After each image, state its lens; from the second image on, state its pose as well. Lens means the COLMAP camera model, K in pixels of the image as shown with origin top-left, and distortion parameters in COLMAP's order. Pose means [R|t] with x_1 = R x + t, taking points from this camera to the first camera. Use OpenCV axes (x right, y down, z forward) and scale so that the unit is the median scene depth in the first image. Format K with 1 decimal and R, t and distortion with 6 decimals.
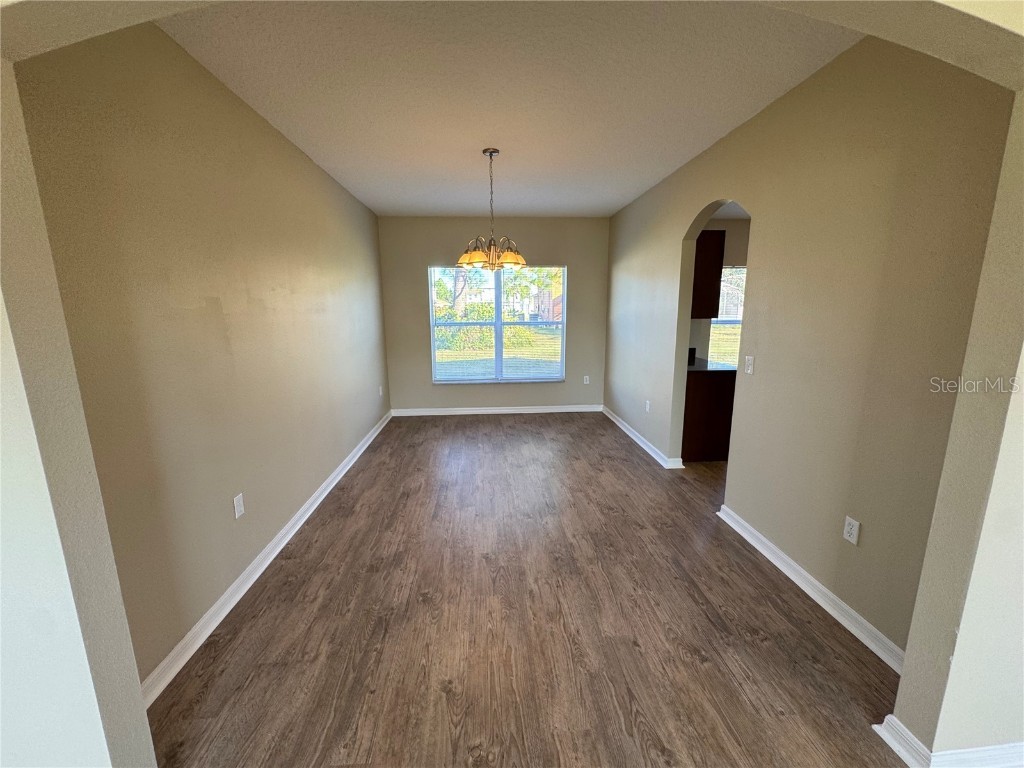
lens RADIAL K [[409.8, 0, 515.1], [0, 409.8, 383.2], [0, 0, 1]] dist [-0.003077, -0.000050]
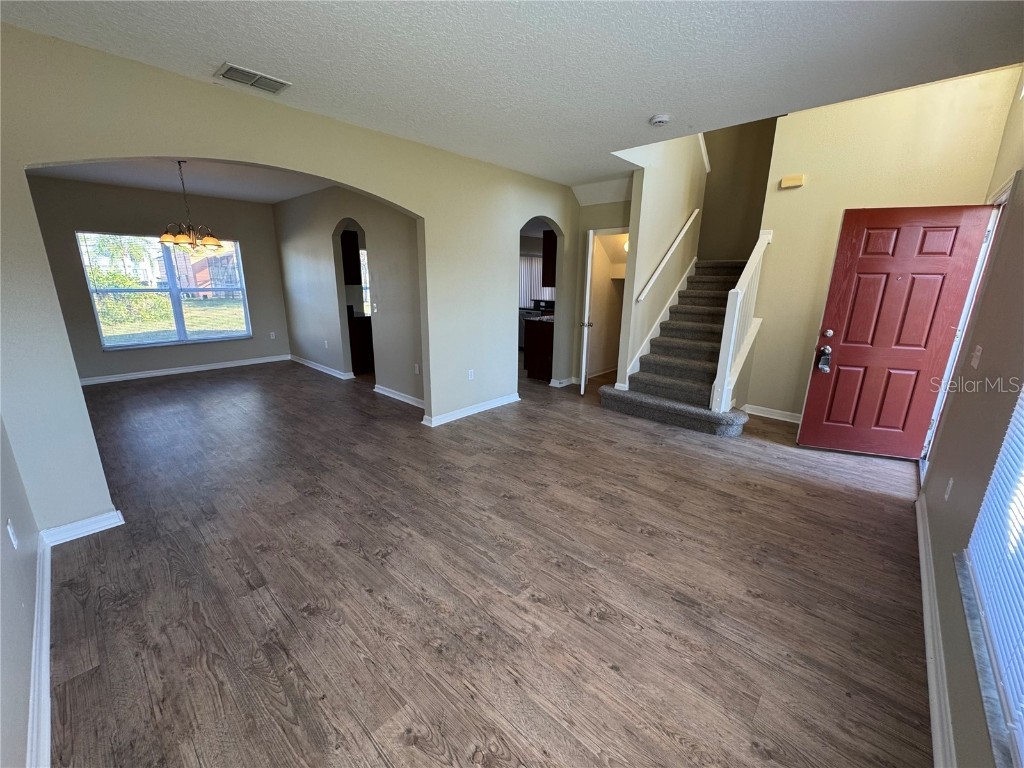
lens RADIAL K [[409.8, 0, 511.5], [0, 409.8, 383.9], [0, 0, 1]] dist [-0.003077, -0.000050]
pose [[0.729822, -0.158429, 0.665026, -0.201055], [0.110084, 0.987317, 0.114399, 0.100815], [-0.674715, -0.010282, 0.738006, -0.565312]]
